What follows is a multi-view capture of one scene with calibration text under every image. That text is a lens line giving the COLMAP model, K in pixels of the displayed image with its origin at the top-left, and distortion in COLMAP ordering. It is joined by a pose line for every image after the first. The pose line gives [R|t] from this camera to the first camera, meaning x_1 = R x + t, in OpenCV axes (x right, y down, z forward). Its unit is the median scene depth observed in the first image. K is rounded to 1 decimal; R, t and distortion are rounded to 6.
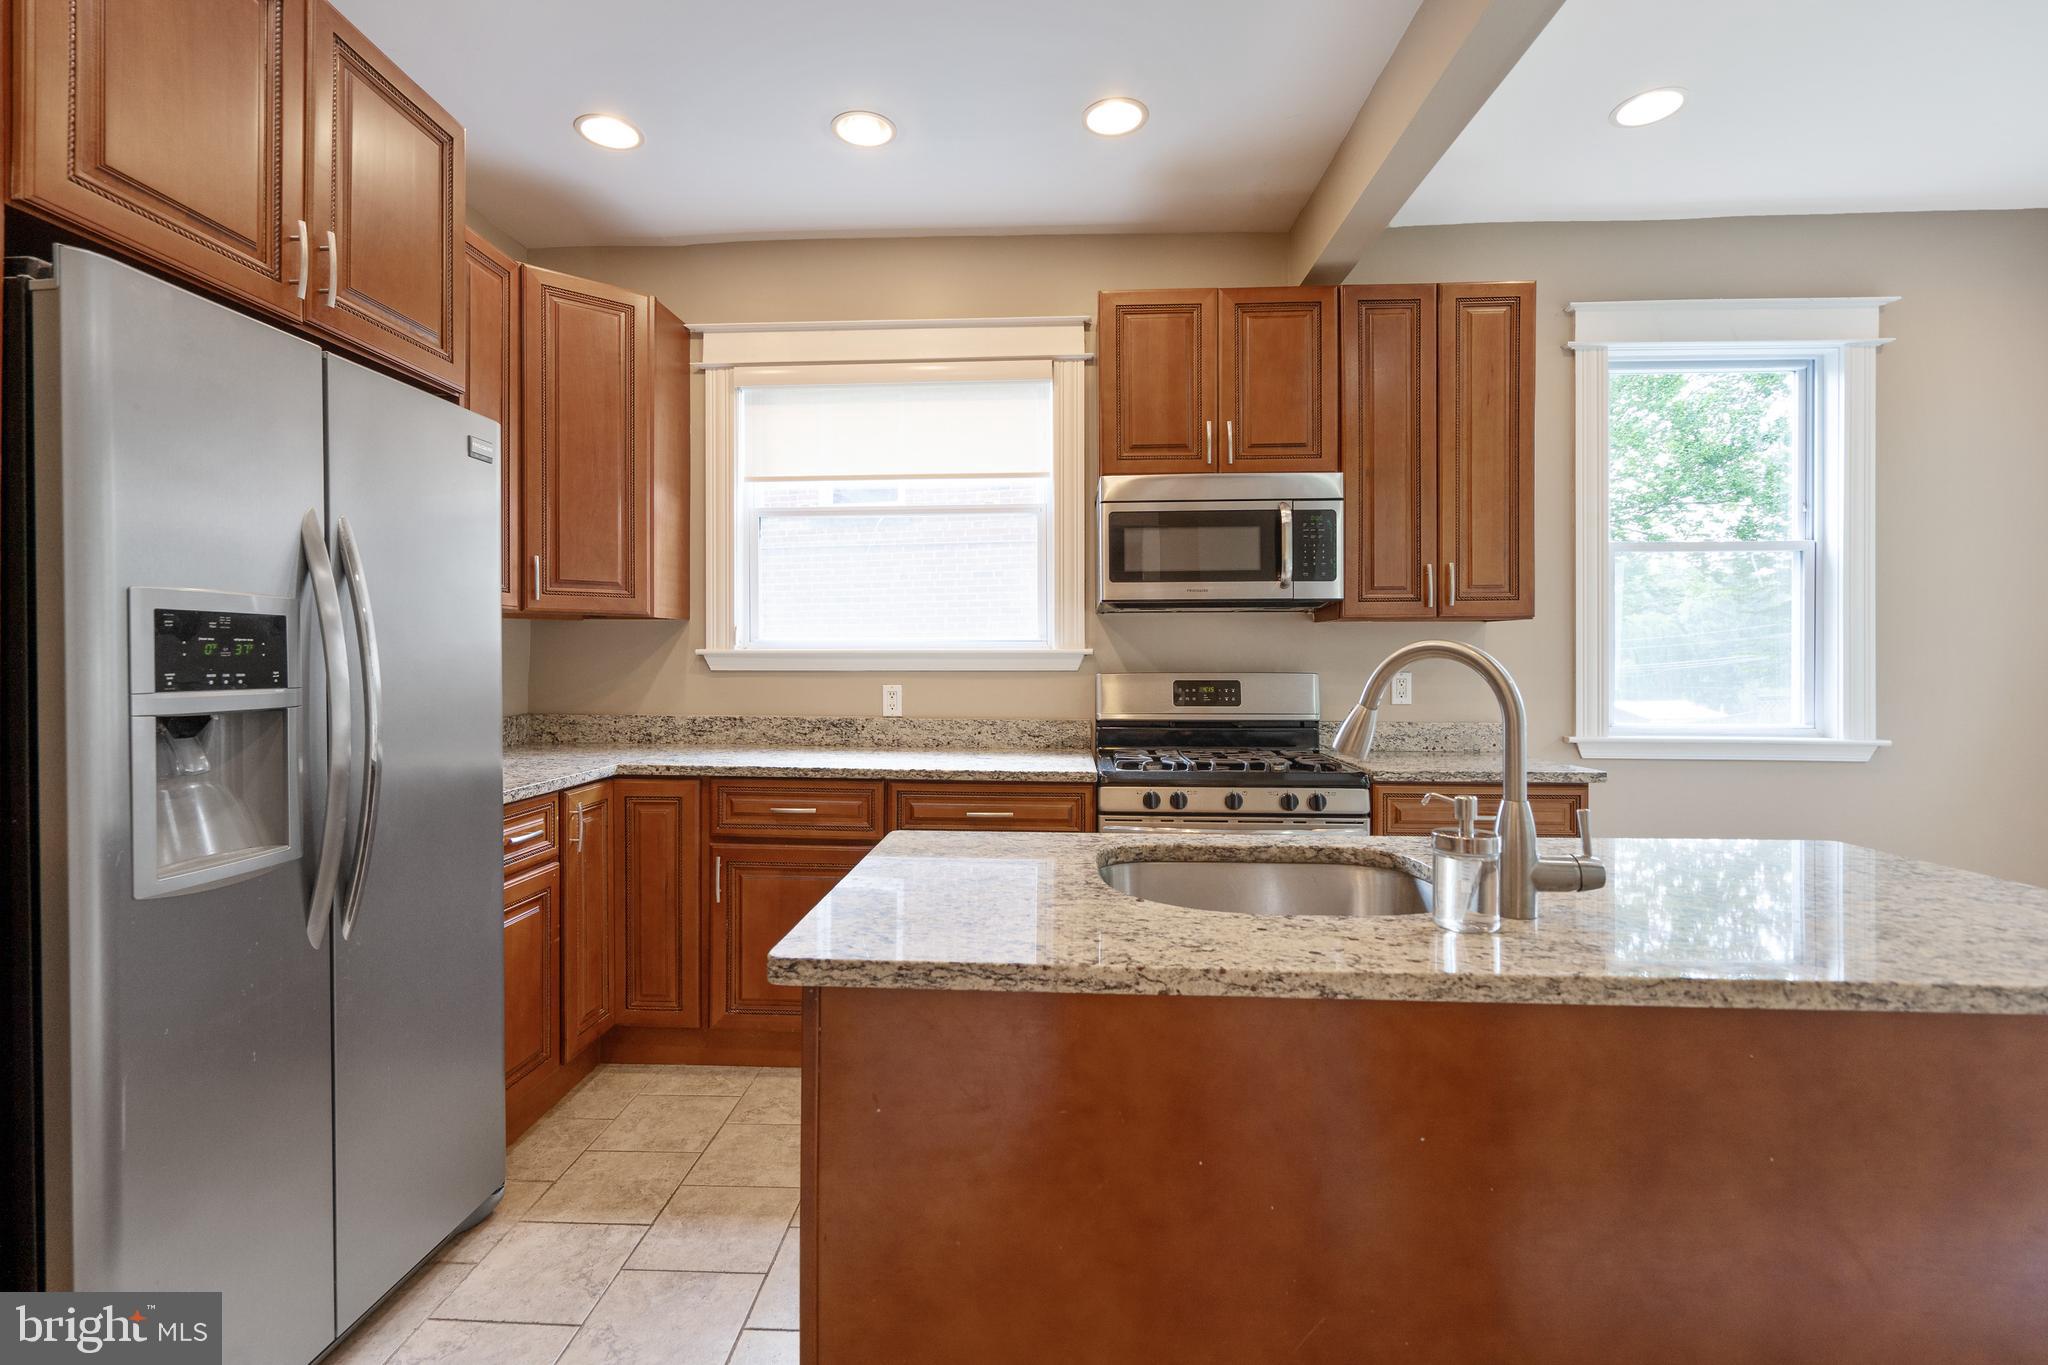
lens RADIAL K [[911.6, 0, 1015.5], [0, 911.6, 673.8], [0, 0, 1]] dist [0.001125, 0.000247]
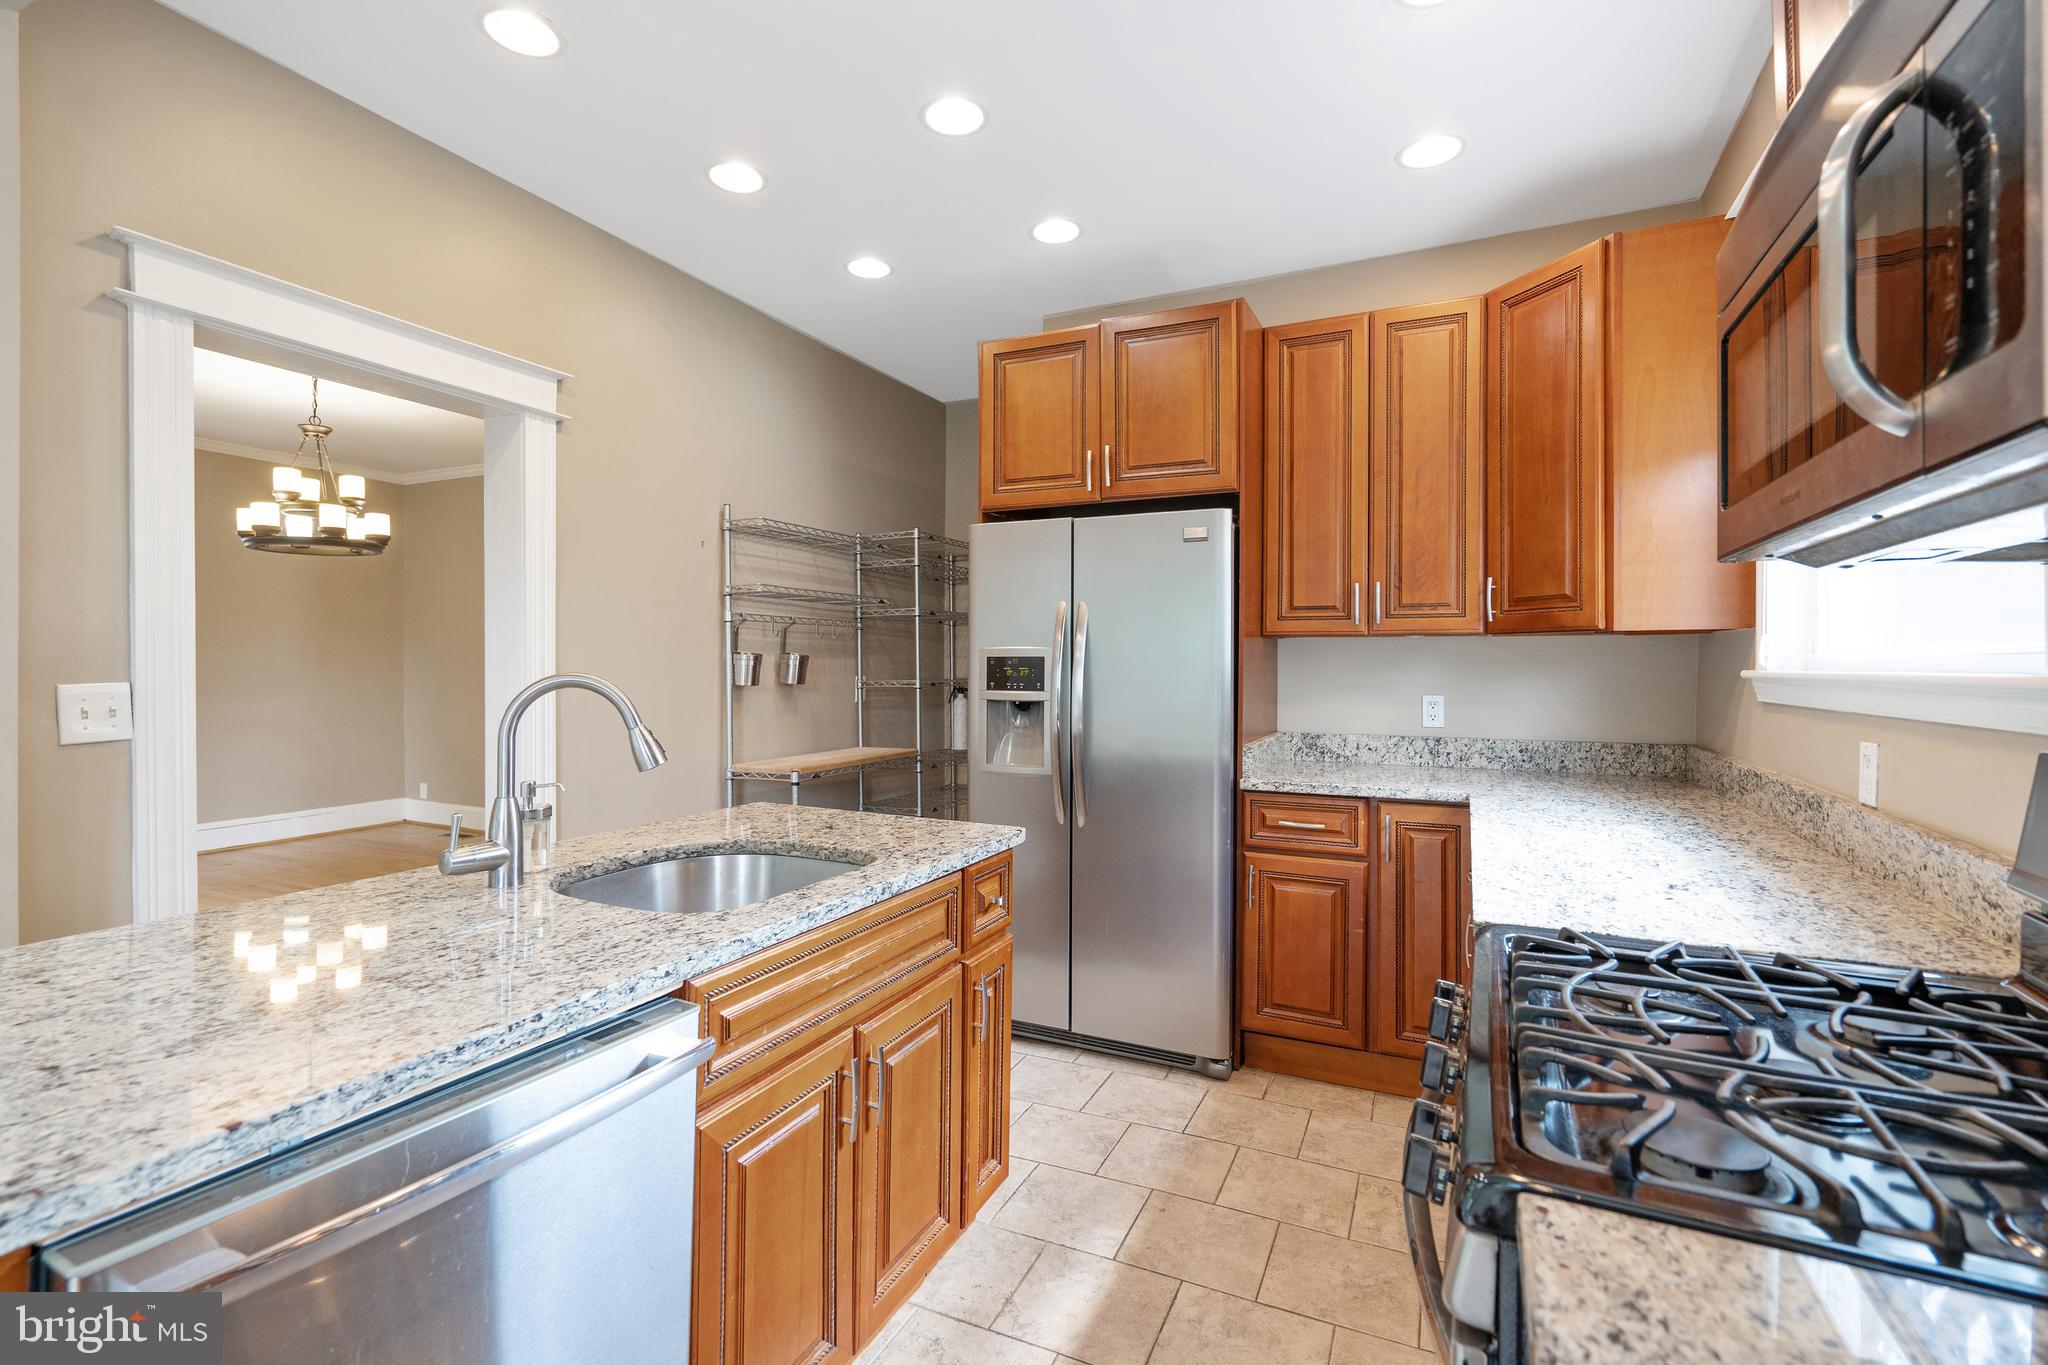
lens RADIAL K [[949.8, 0, 1027.6], [0, 949.8, 672.7], [0, 0, 1]] dist [-0.001075, -0.000336]
pose [[-0.366719, 0.006280, -0.930311, 0.606188], [-0.019349, 0.999709, 0.014375, -0.028363], [0.930131, 0.023272, -0.366491, 0.867854]]
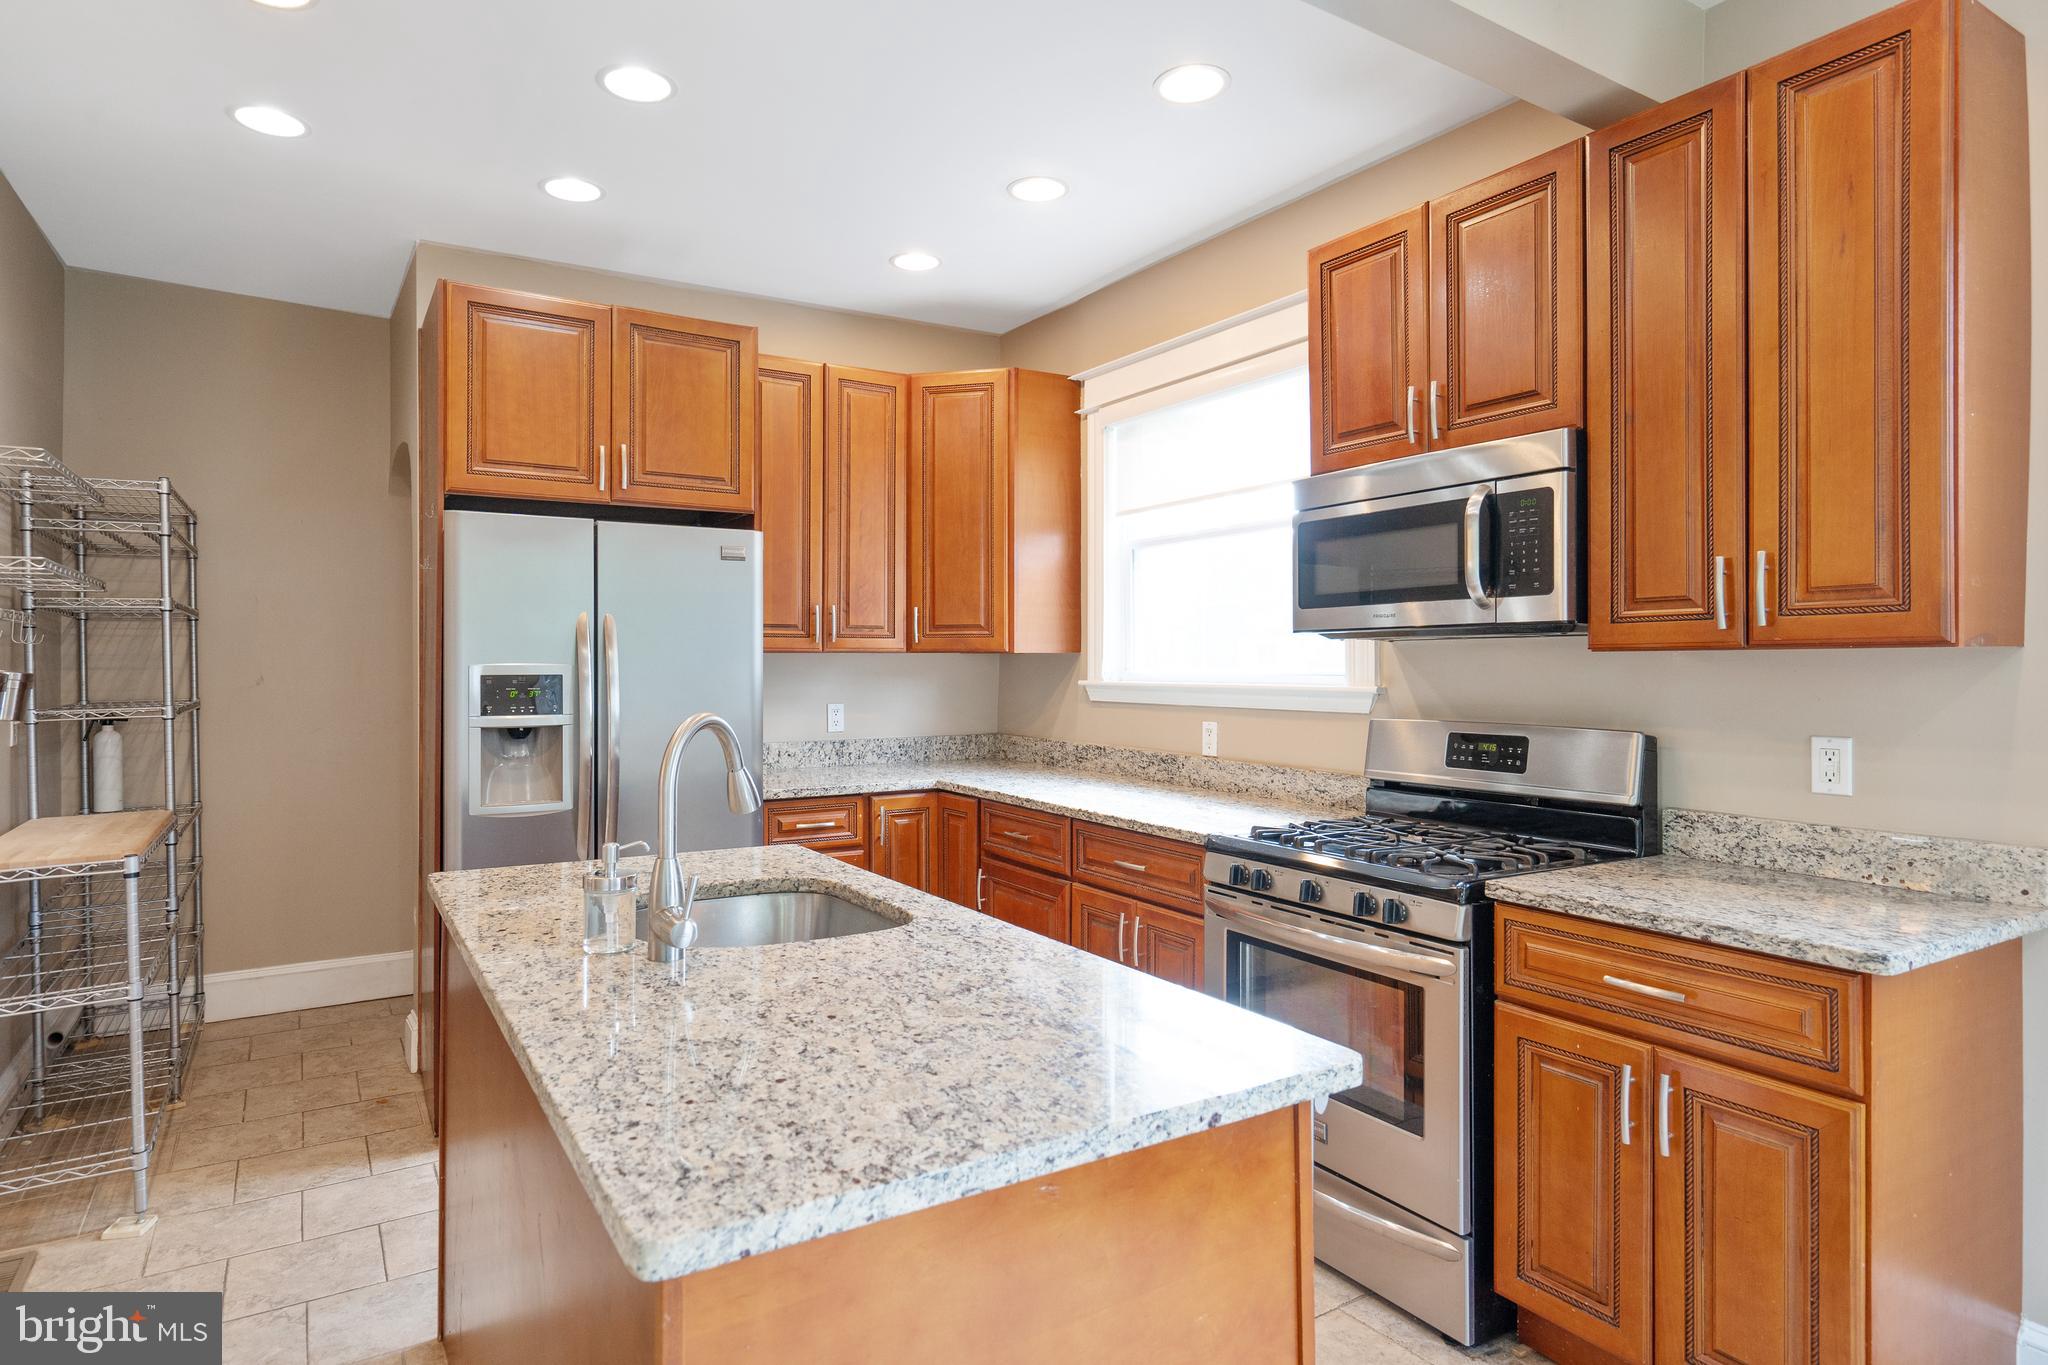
lens RADIAL K [[1128.9, 0, 1037.2], [0, 1128.9, 676.7], [0, 0, 1]] dist [0.018610, 0.000045]
pose [[0.593047, 0.009129, -0.805116, 0.776389], [-0.013329, 0.999910, 0.001520, -0.037330], [0.805058, 0.009830, 0.593115, 0.209082]]
